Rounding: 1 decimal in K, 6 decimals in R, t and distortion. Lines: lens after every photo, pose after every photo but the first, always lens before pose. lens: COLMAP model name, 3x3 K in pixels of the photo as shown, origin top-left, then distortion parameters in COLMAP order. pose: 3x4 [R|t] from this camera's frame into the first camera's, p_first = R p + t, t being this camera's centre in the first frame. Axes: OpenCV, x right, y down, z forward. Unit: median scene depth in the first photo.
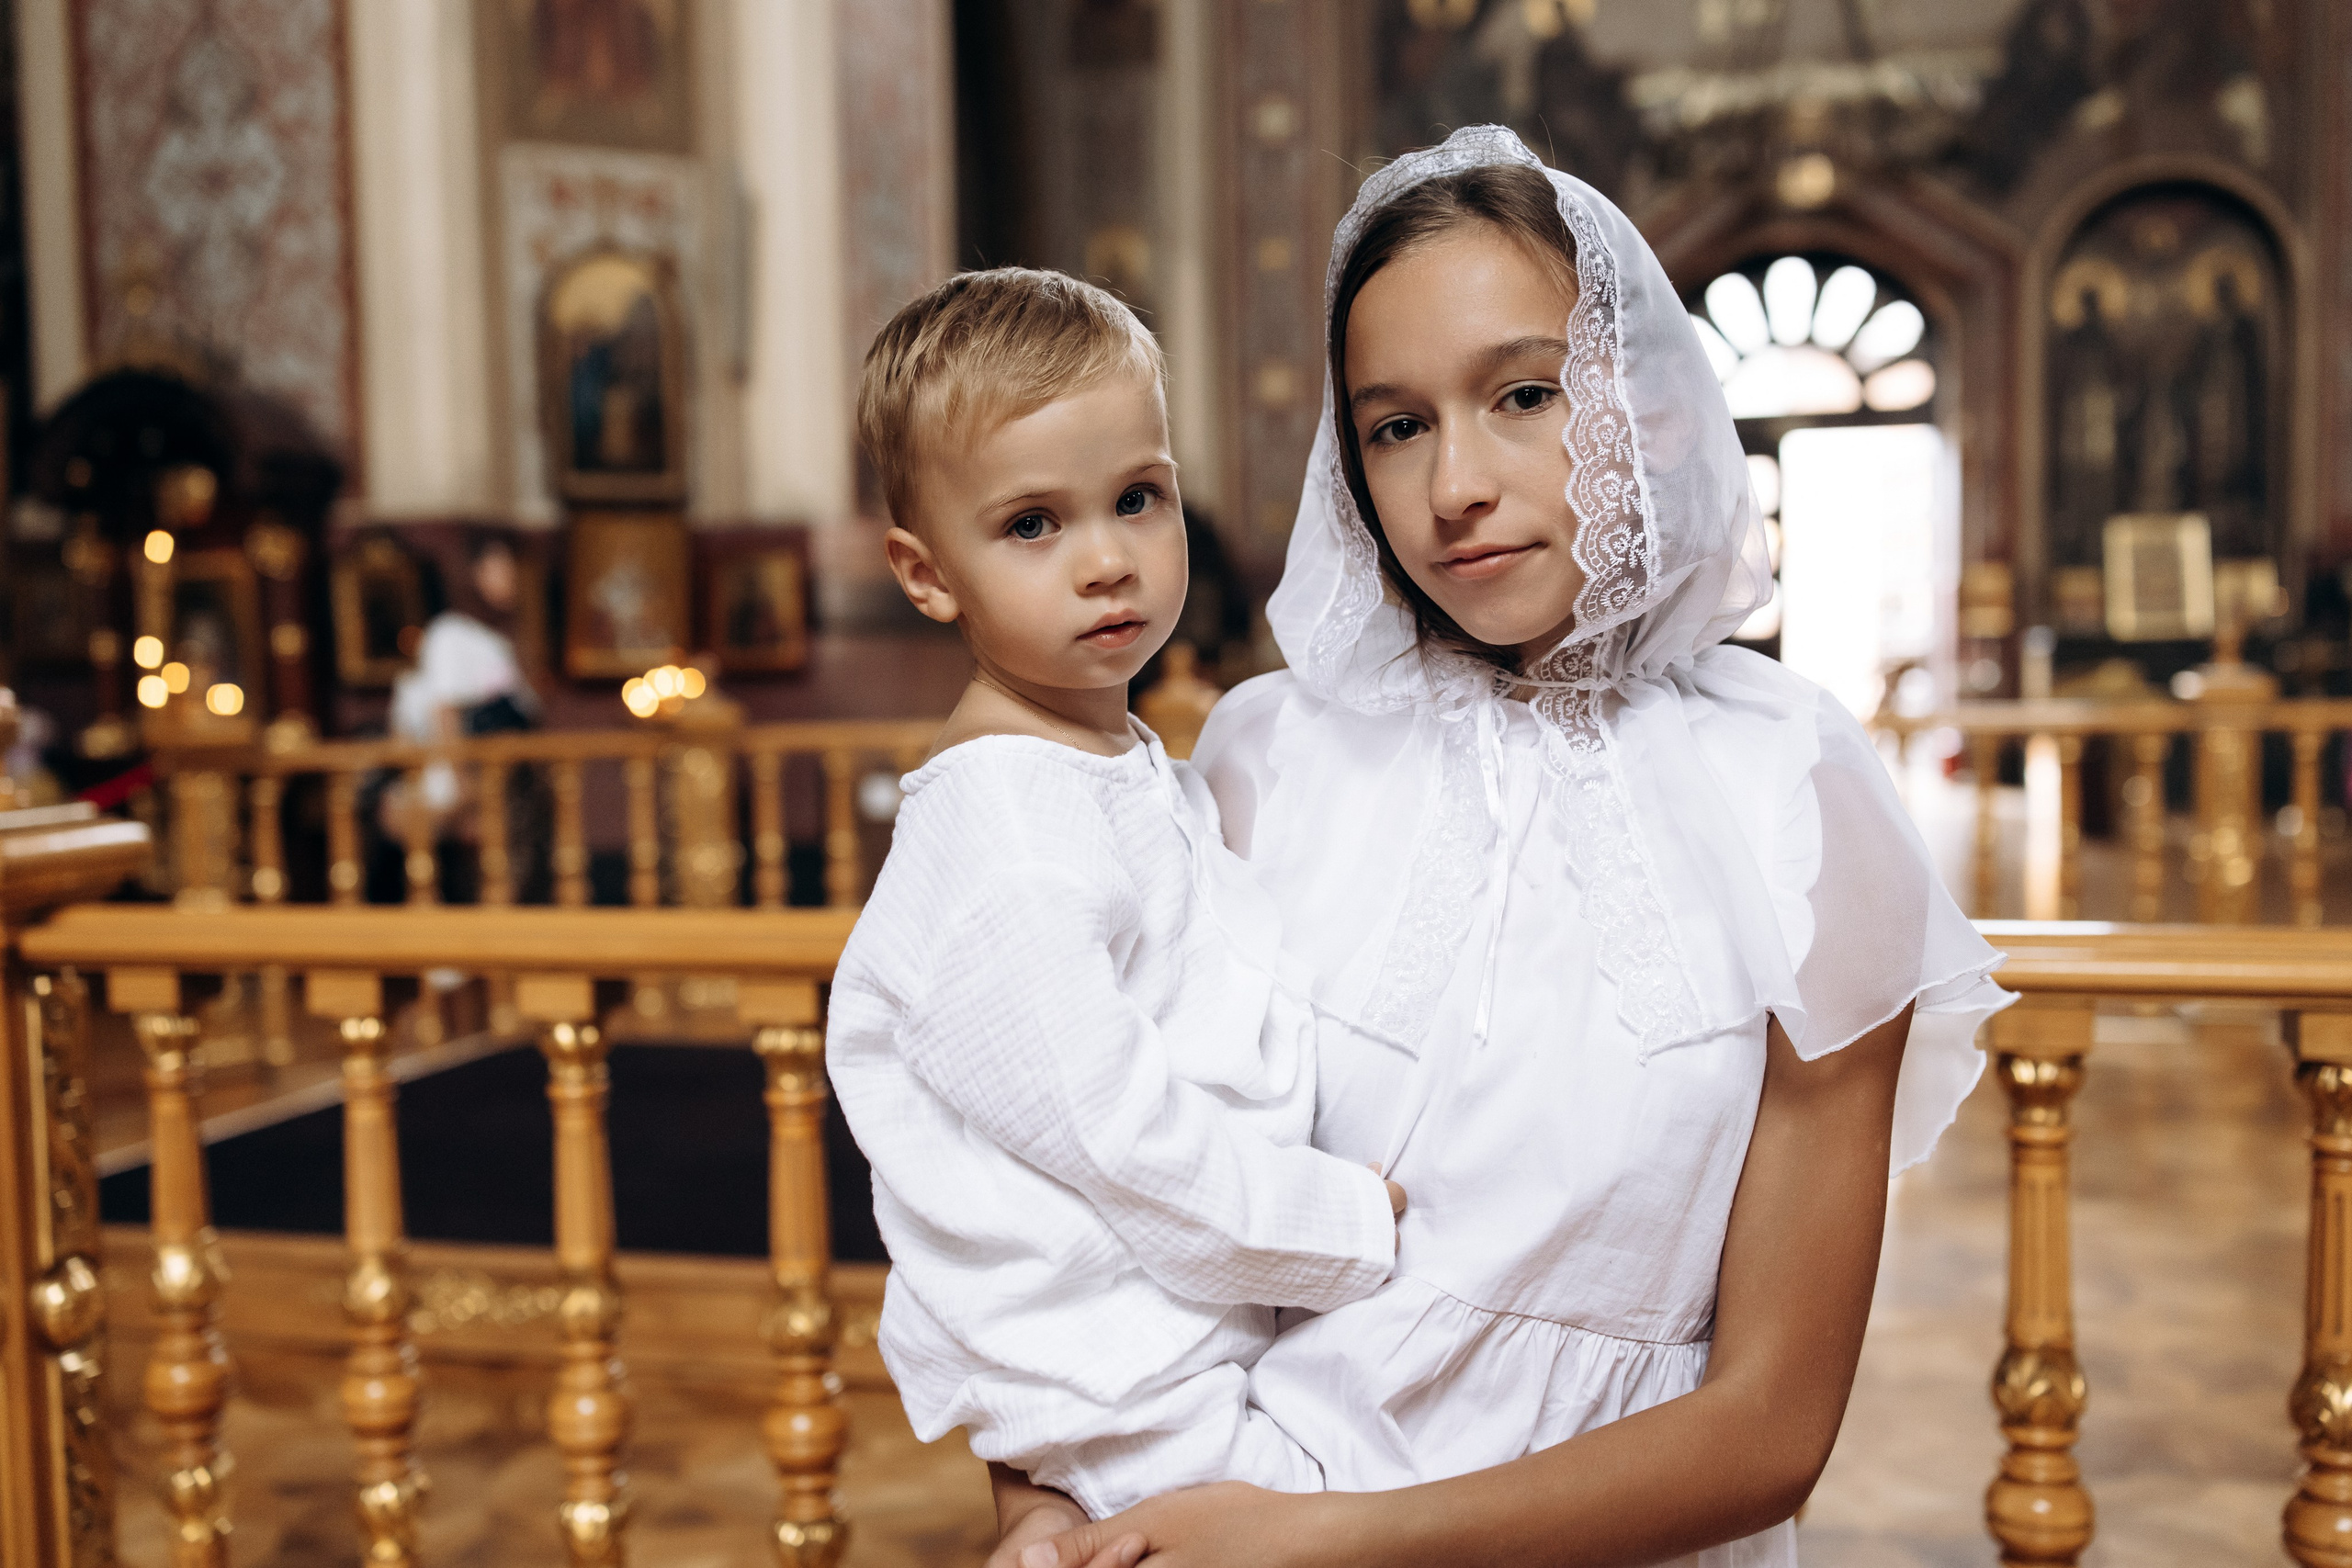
lens RADIAL K [[2206.4, 0, 1163.3], [0, 2206.4, 774.9], [0, 0, 1]] dist [0.000380, -0.009249]
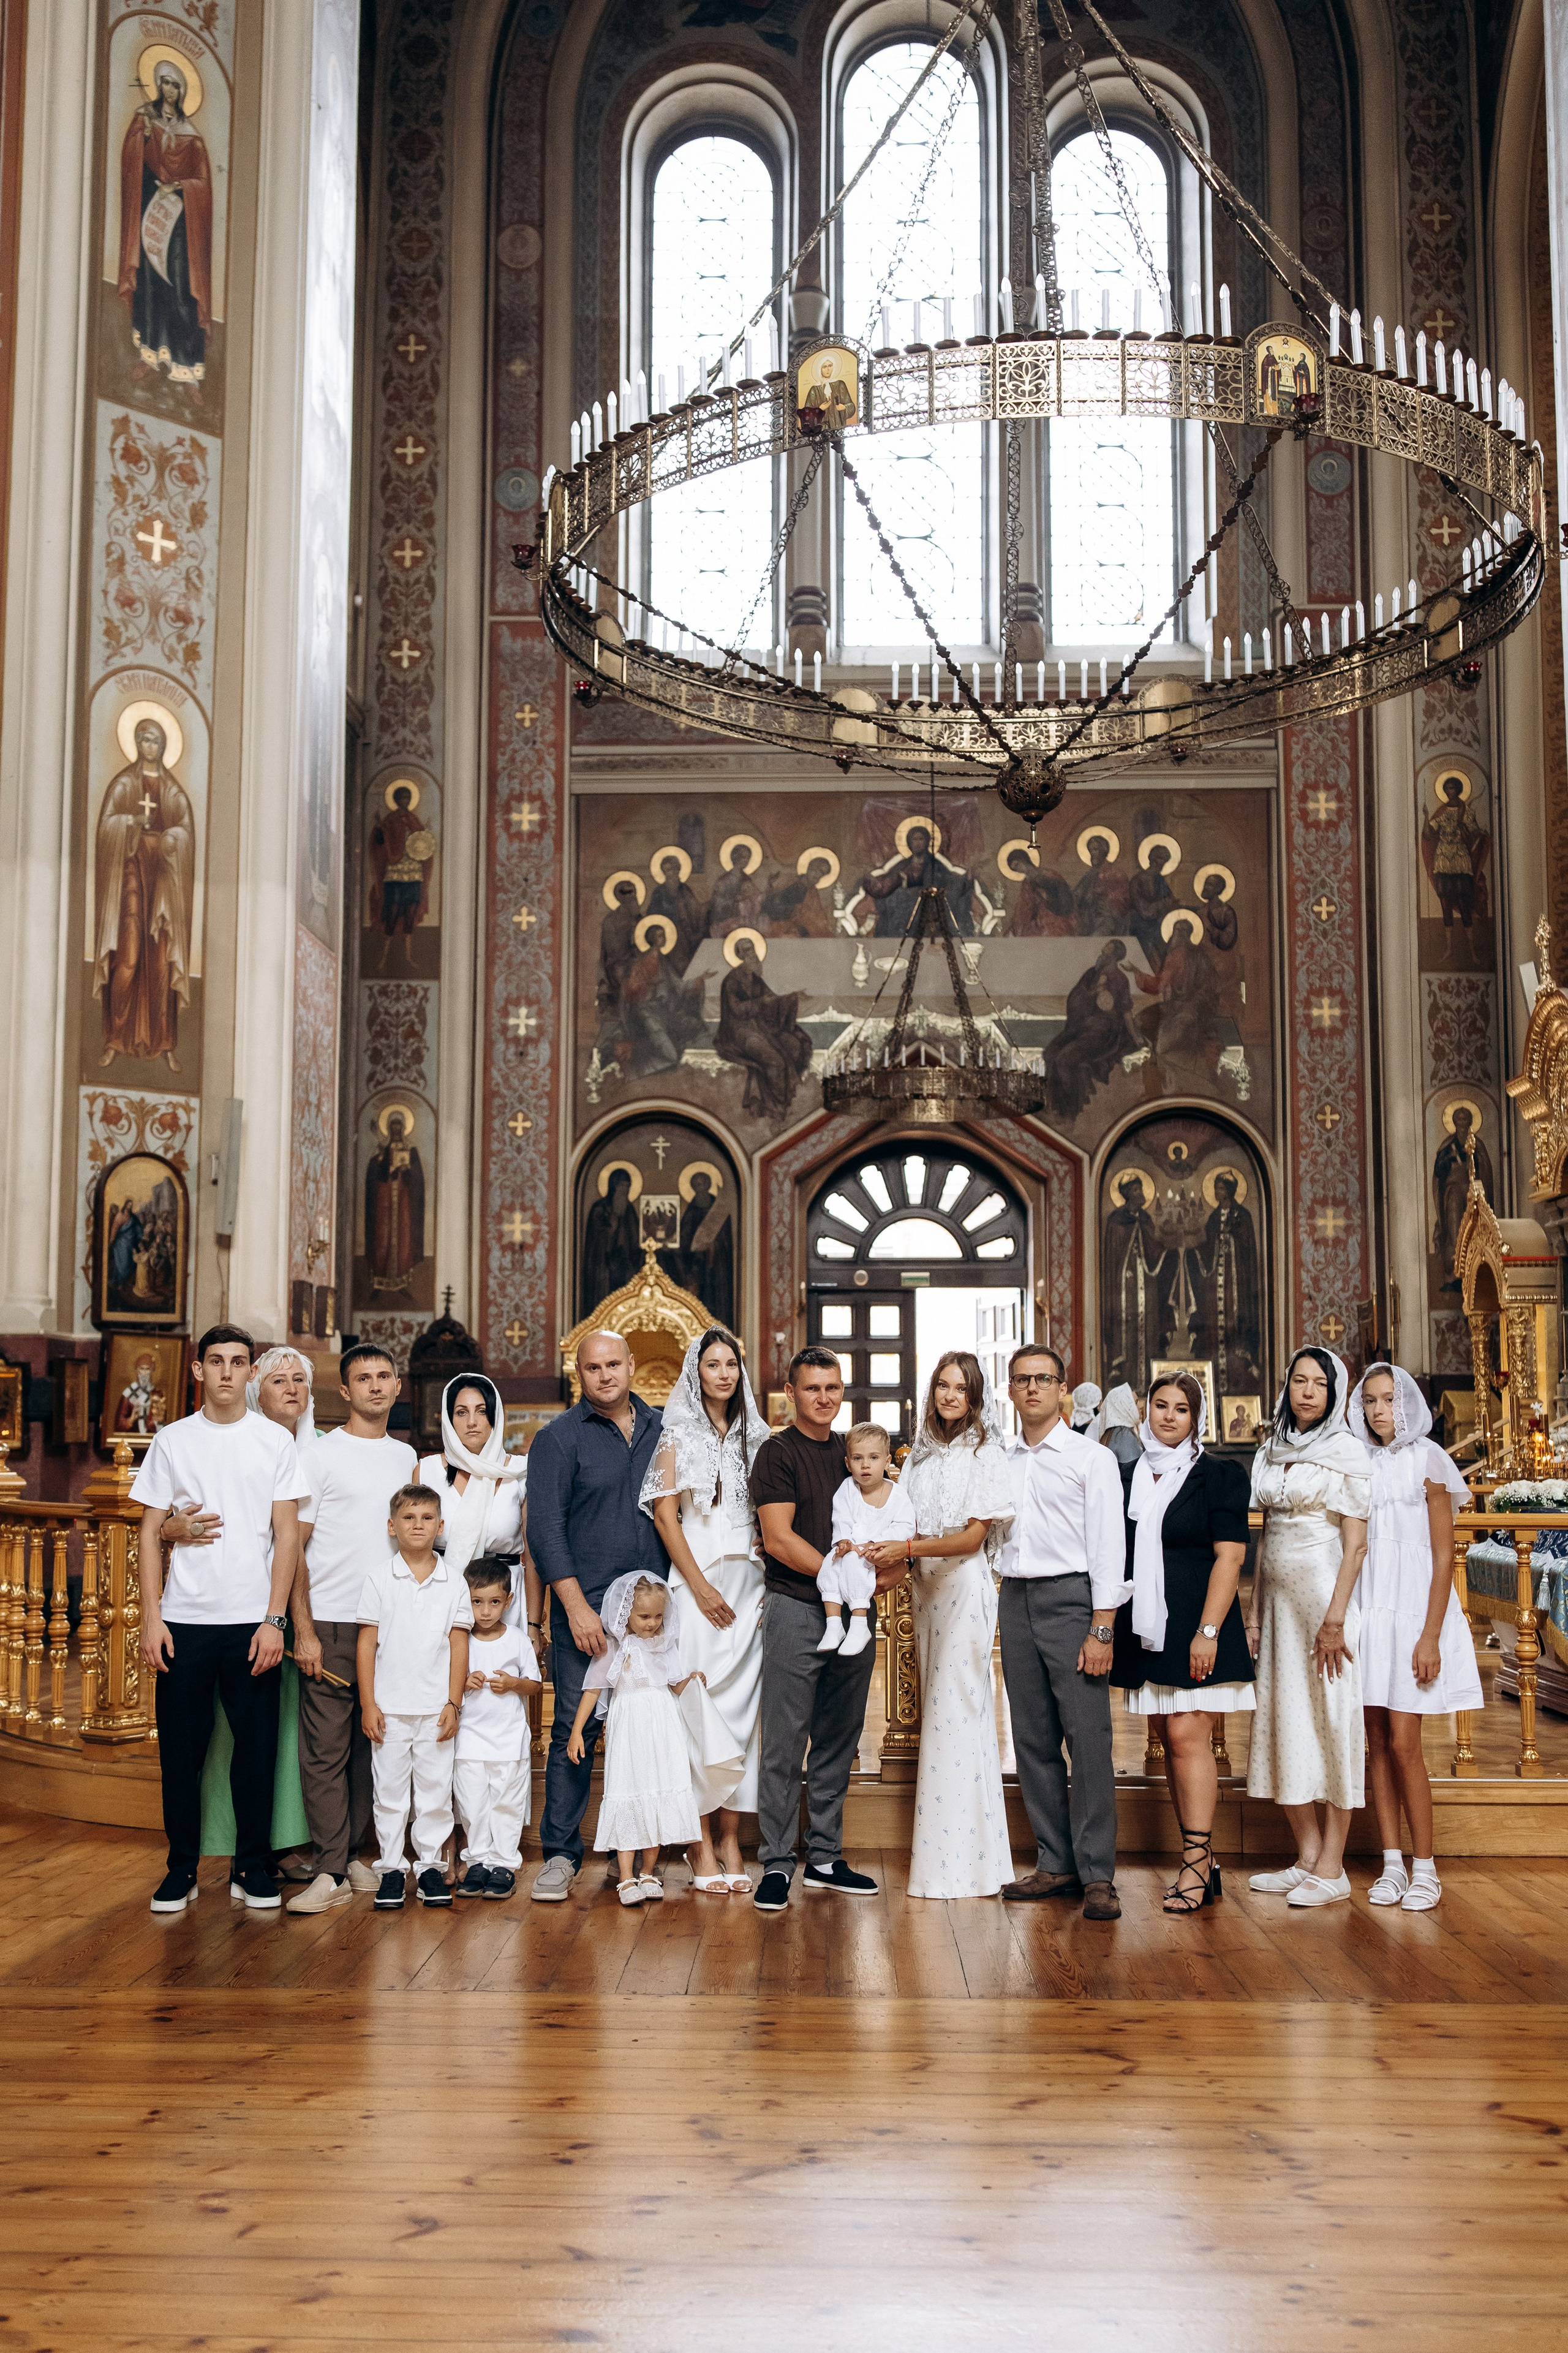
lens RADIAL K [[2376.8, 0, 756.5], [0, 2376.8, 1202.8], [0, 0, 1]] dist [0.020905, -0.021190]
pose [[0.976340, 0.043117, 0.211897, -0.174112], [-0.008891, 0.987095, -0.159890, 0.037459], [-0.216056, 0.154223, 0.964124, -0.550817]]
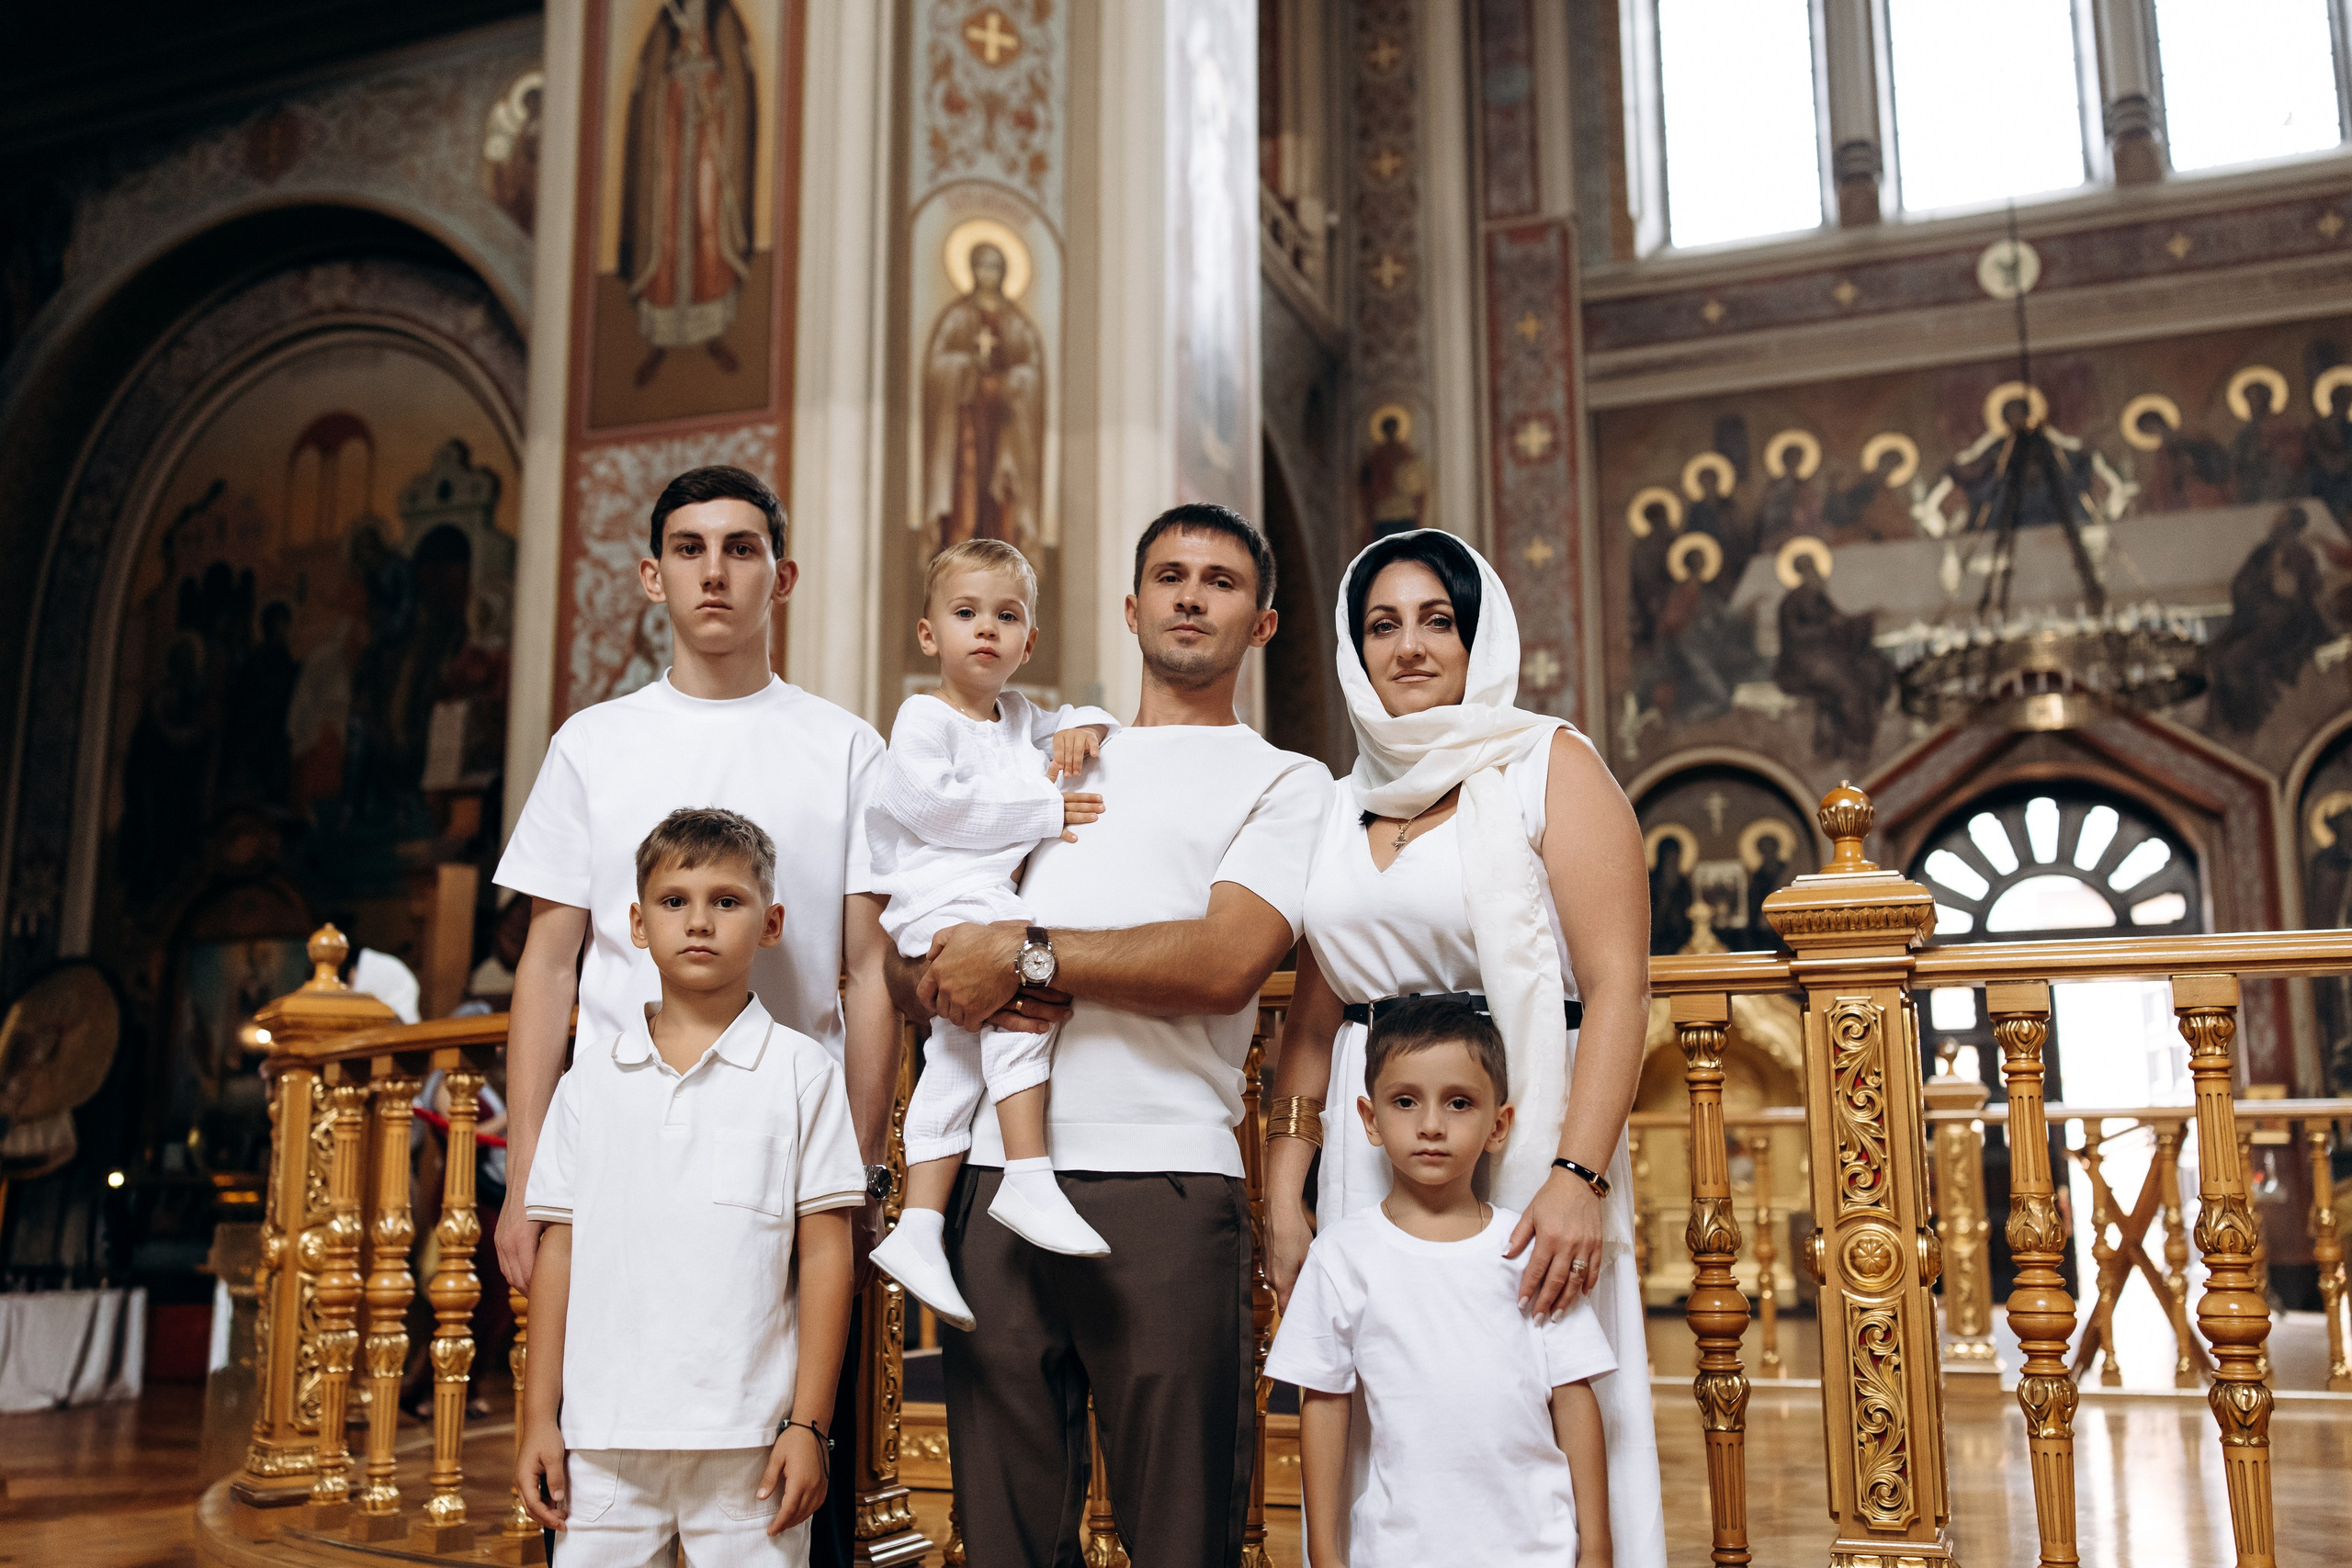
lens RADIAL K [[2231.0, 0, 1173.6], [0, 2231.0, 793.6], [0, 0, 1]] dist [0.014596, -0.023452]
pose [[0.994516, -0.003740, -0.104519, -0.026013], [-0.021949, 0.969640, -0.243549, 0.061259], [0.102257, 0.244507, 0.964240, -0.116149]]
